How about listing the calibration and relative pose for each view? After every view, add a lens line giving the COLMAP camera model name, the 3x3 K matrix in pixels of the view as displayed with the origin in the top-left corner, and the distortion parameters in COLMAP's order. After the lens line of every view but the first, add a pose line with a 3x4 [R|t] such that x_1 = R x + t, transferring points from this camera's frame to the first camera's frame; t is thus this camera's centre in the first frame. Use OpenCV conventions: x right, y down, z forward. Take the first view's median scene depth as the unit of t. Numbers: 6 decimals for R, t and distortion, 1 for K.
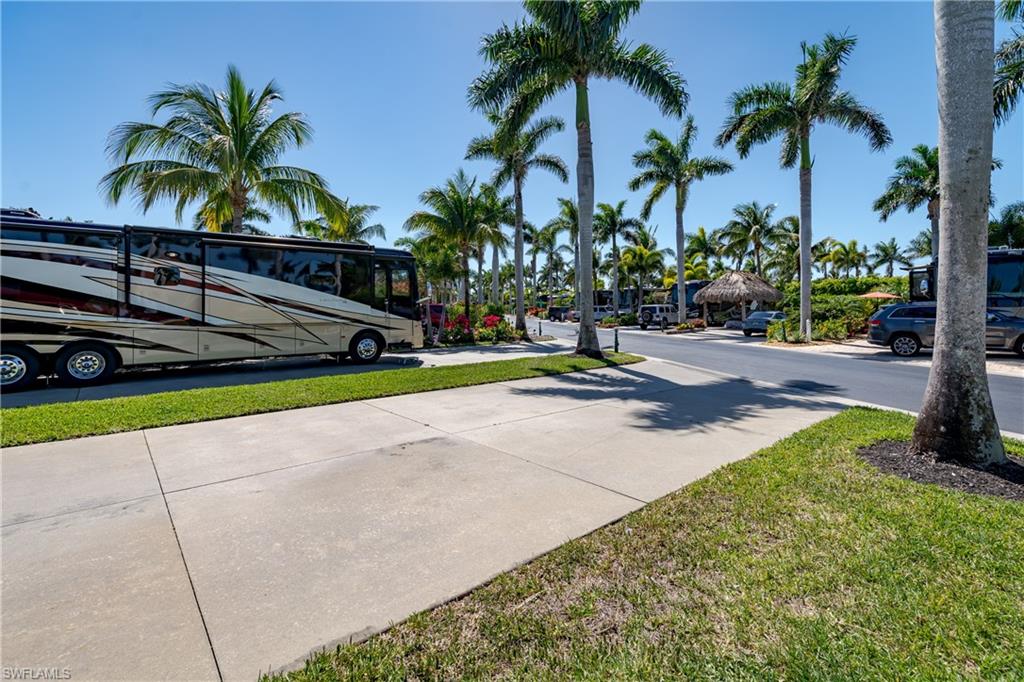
lens RADIAL K [[472.7, 0, 517.0], [0, 472.7, 302.8], [0, 0, 1]] dist [0.004018, 0.000411]
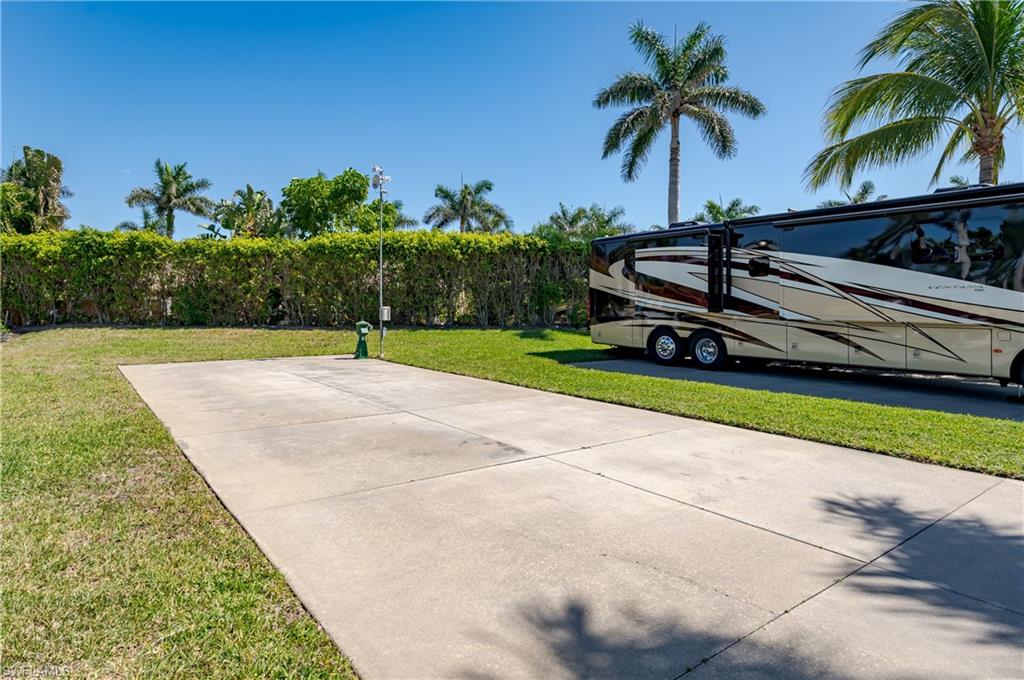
lens RADIAL K [[584.3, 0, 495.0], [0, 584.3, 303.9], [0, 0, 1]] dist [-0.006181, -0.000211]
pose [[-0.073671, 0.002363, -0.997280, 0.324481], [0.007238, 0.999972, 0.001835, 0.008734], [0.997256, -0.007083, -0.073686, 0.386589]]
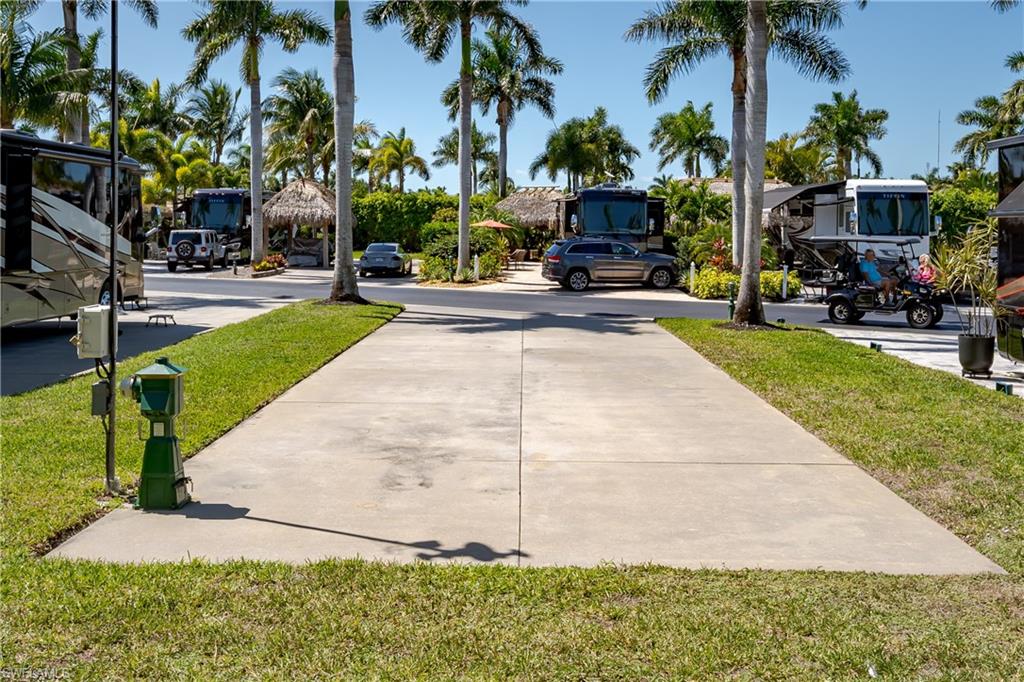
lens RADIAL K [[1024.1, 0, 517.2], [0, 1024.1, 248.1], [0, 0, 1]] dist [0.004690, 0.008512]
pose [[0.657209, -0.002915, 0.753703, -0.921952], [-0.023300, 0.999436, 0.024182, -0.030132], [-0.753348, -0.033454, 0.656770, -0.352446]]
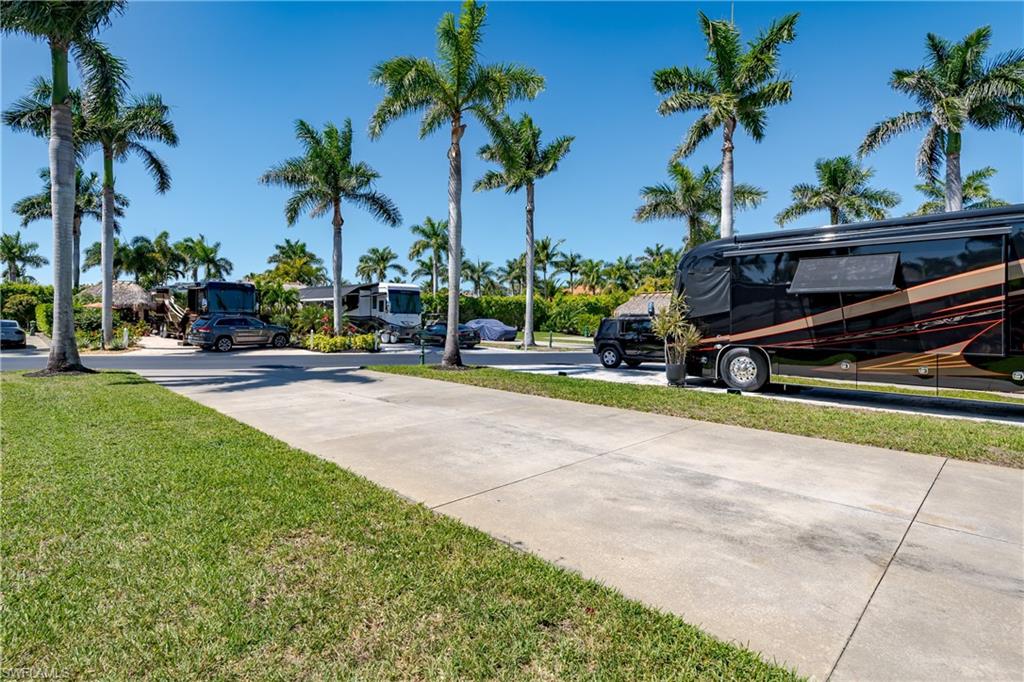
lens RADIAL K [[505.9, 0, 478.8], [0, 505.9, 318.4], [0, 0, 1]] dist [0.002951, 0.000372]
pose [[-0.041689, 0.004493, 0.999121, -0.754361], [-0.022765, 0.999726, -0.005445, 0.000268], [-0.998871, -0.022972, -0.041575, 0.271335]]
